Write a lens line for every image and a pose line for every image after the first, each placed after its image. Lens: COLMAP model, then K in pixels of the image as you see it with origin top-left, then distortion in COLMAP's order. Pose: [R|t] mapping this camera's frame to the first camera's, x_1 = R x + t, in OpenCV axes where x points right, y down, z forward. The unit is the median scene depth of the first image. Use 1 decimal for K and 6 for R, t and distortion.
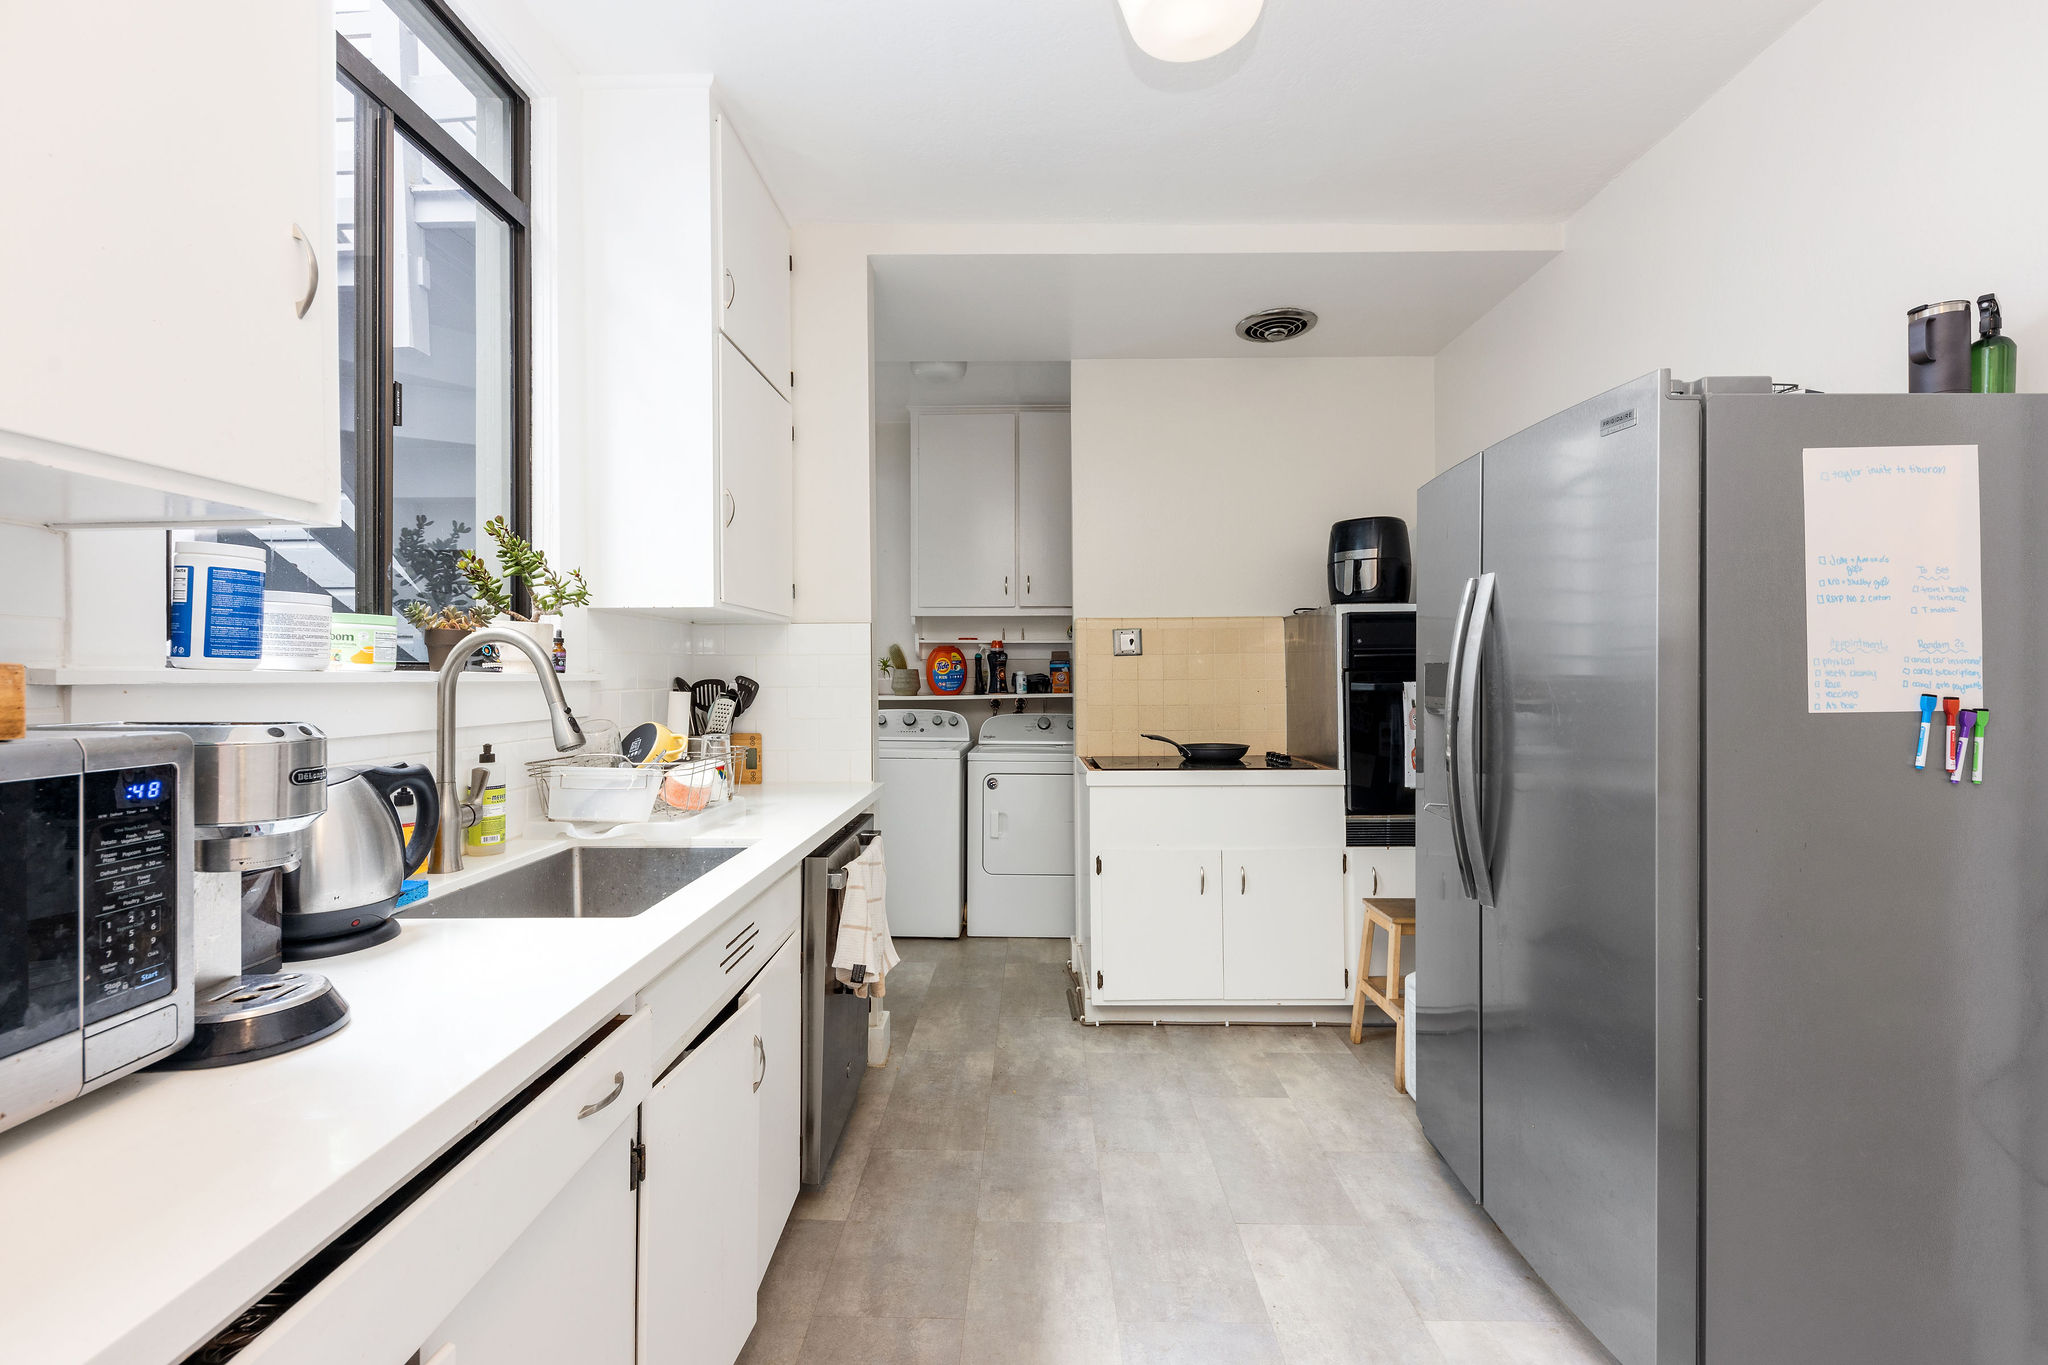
lens RADIAL K [[877.3, 0, 1024.4], [0, 877.3, 674.5], [0, 0, 1]] dist [0.009676, -0.002770]
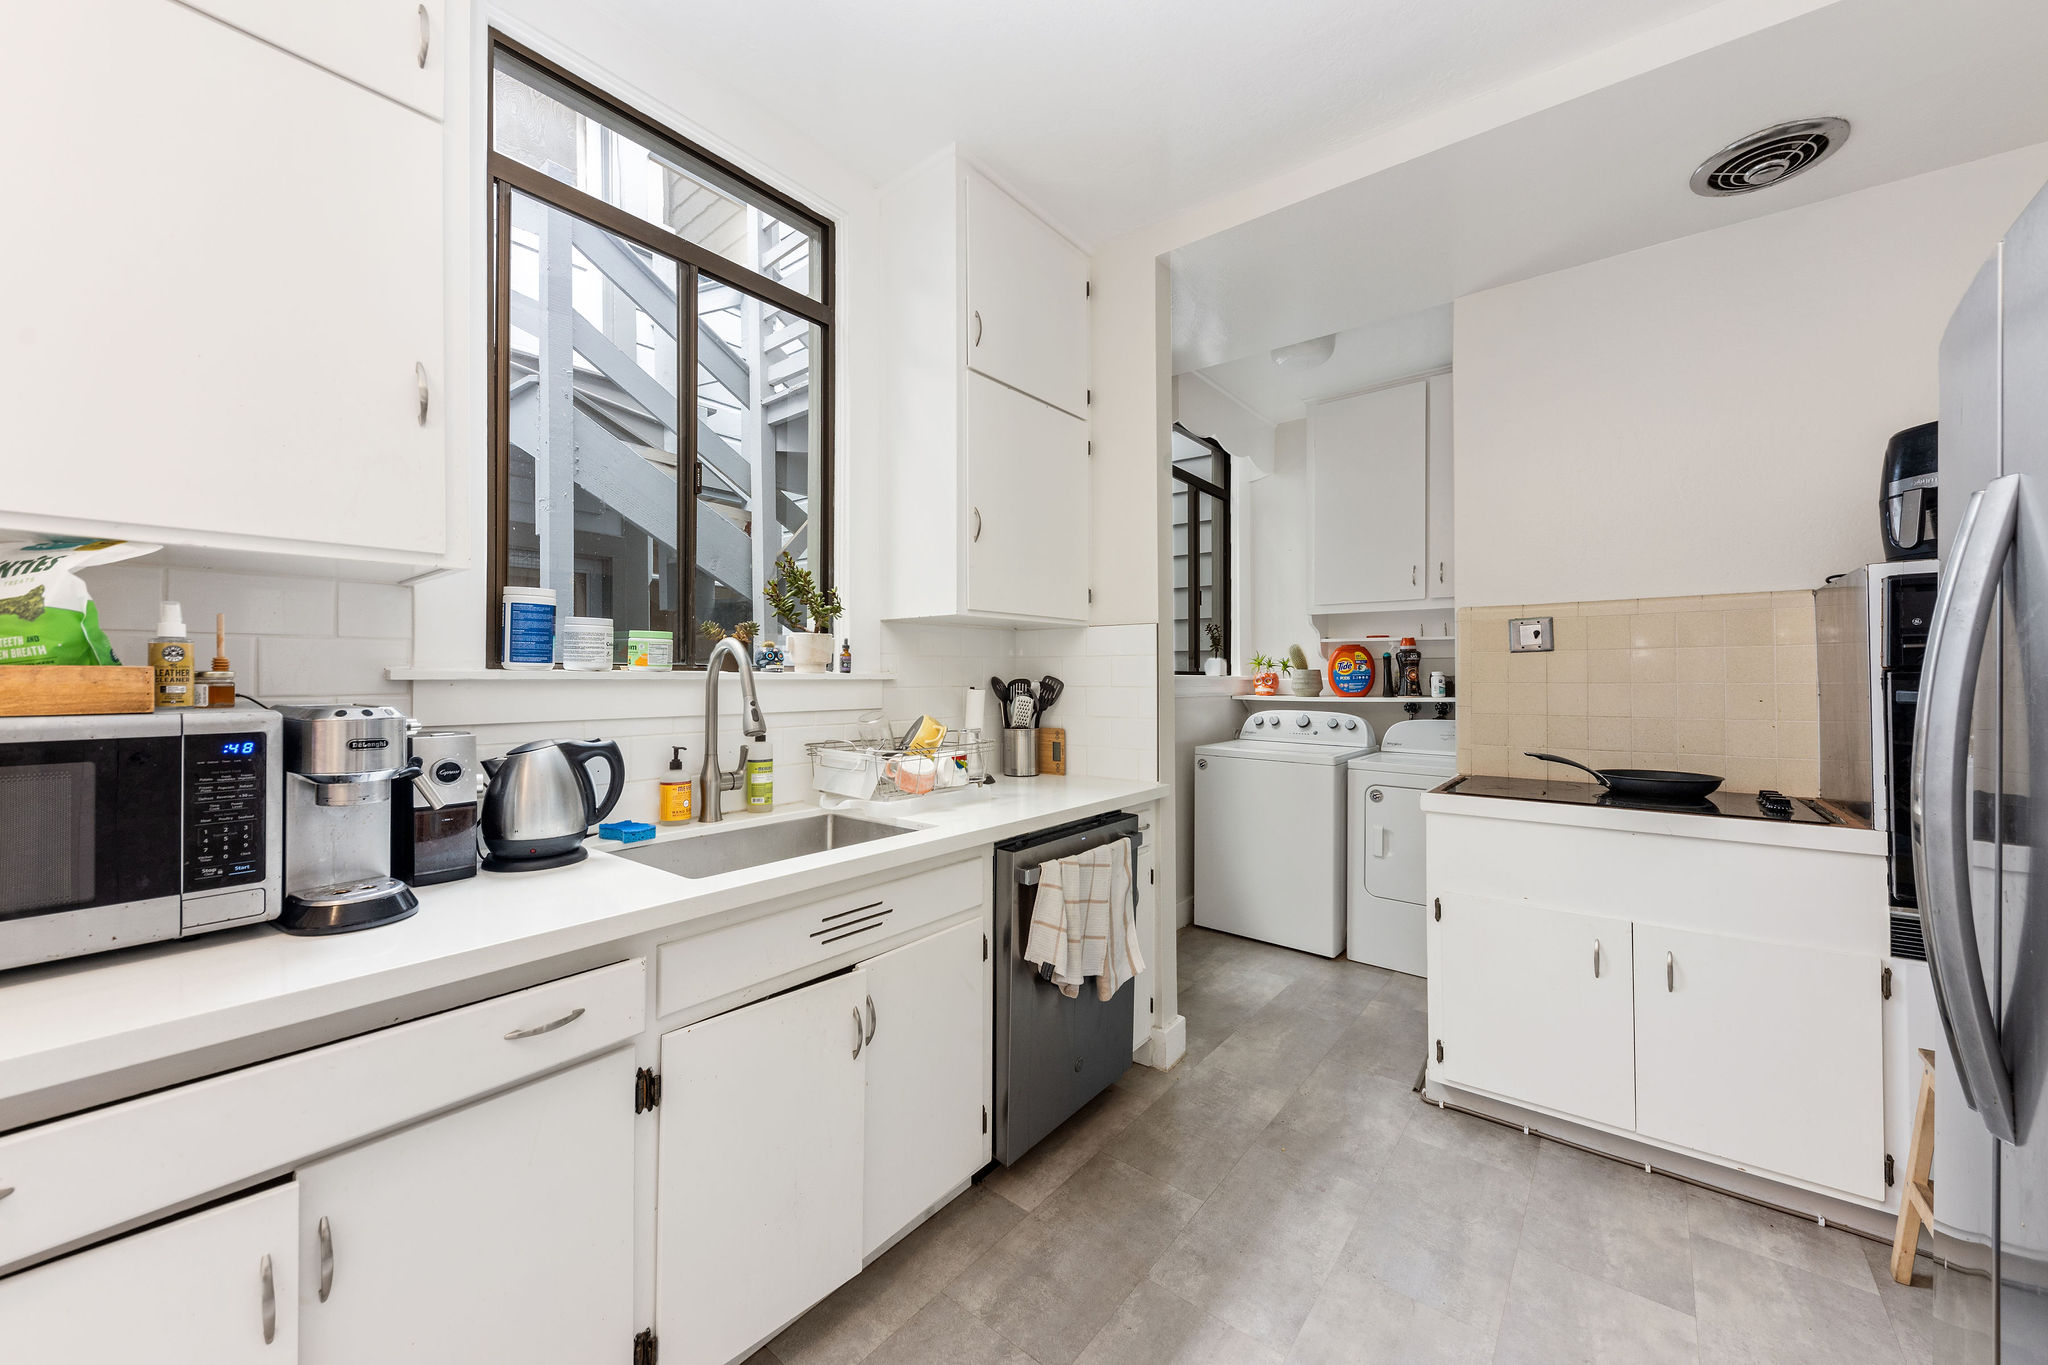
lens RADIAL K [[775.6, 0, 1006.8], [0, 775.6, 672.1], [0, 0, 1]] dist [0.005729, -0.003004]
pose [[0.780238, 0.000322, -0.625483, 0.253907], [-0.002205, 0.999995, -0.002236, -0.000883], [0.625479, 0.003124, 0.780235, 0.213313]]
